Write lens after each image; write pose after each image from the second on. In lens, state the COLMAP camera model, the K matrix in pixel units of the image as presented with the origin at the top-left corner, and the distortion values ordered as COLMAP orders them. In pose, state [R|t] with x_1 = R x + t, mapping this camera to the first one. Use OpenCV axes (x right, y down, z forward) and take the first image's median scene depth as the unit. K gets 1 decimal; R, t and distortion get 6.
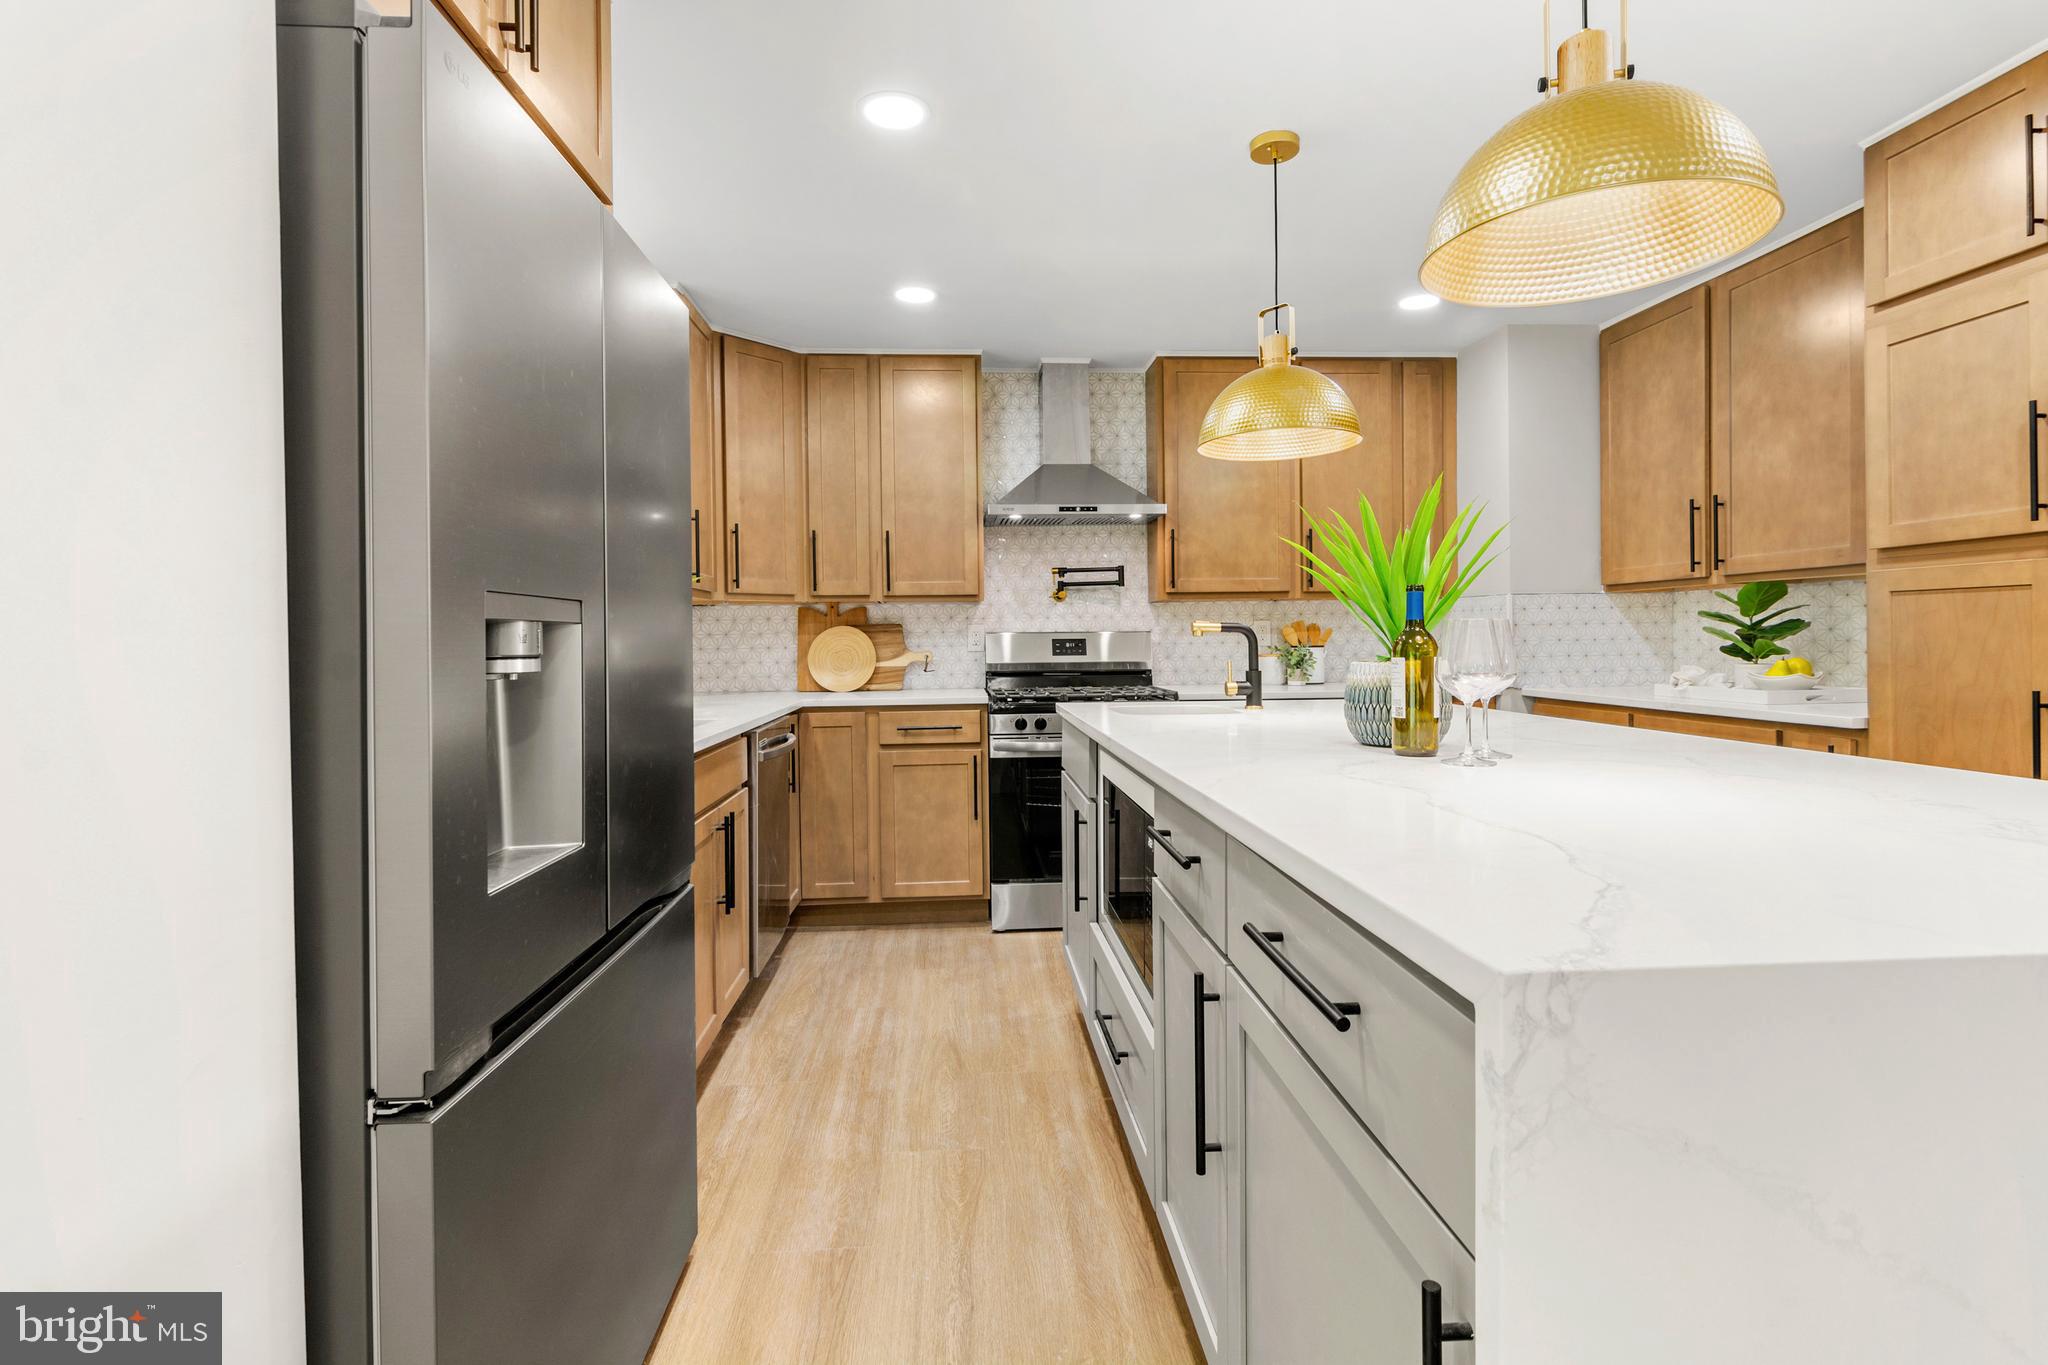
lens RADIAL K [[999.6, 0, 1018.8], [0, 999.6, 644.4], [0, 0, 1]] dist [-0.007358, -0.002011]
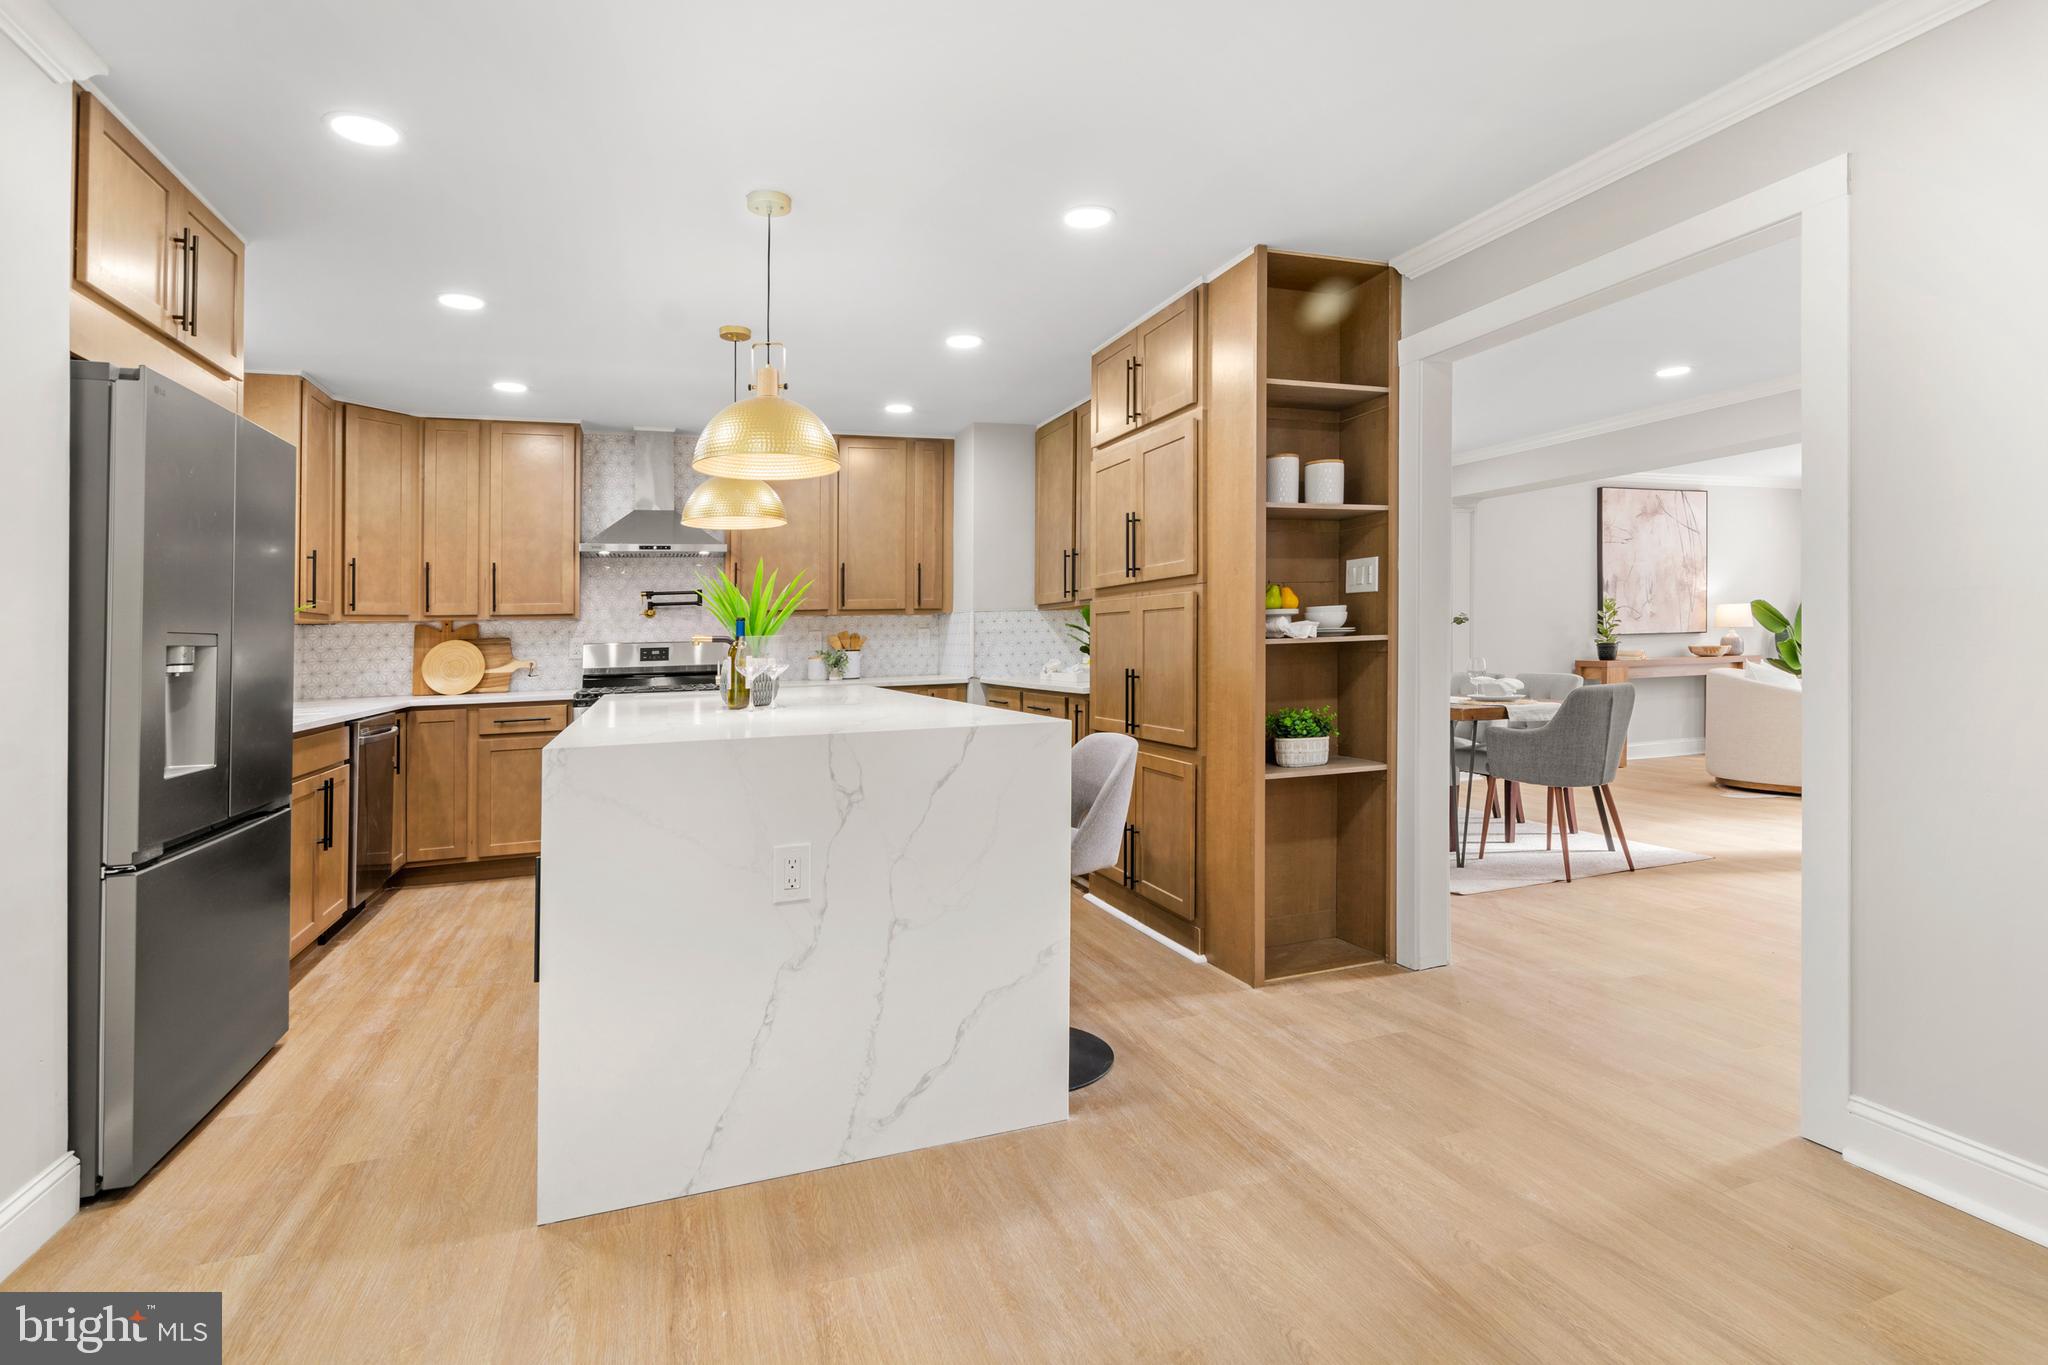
lens RADIAL K [[999.6, 0, 1012.4], [0, 999.6, 591.9], [0, 0, 1]] dist [-0.007358, -0.002011]
pose [[0.960875, -0.000527, 0.276981, 0.152952], [0.016619, 0.998306, -0.055754, 0.001968], [-0.276482, 0.058176, 0.959257, -0.385802]]
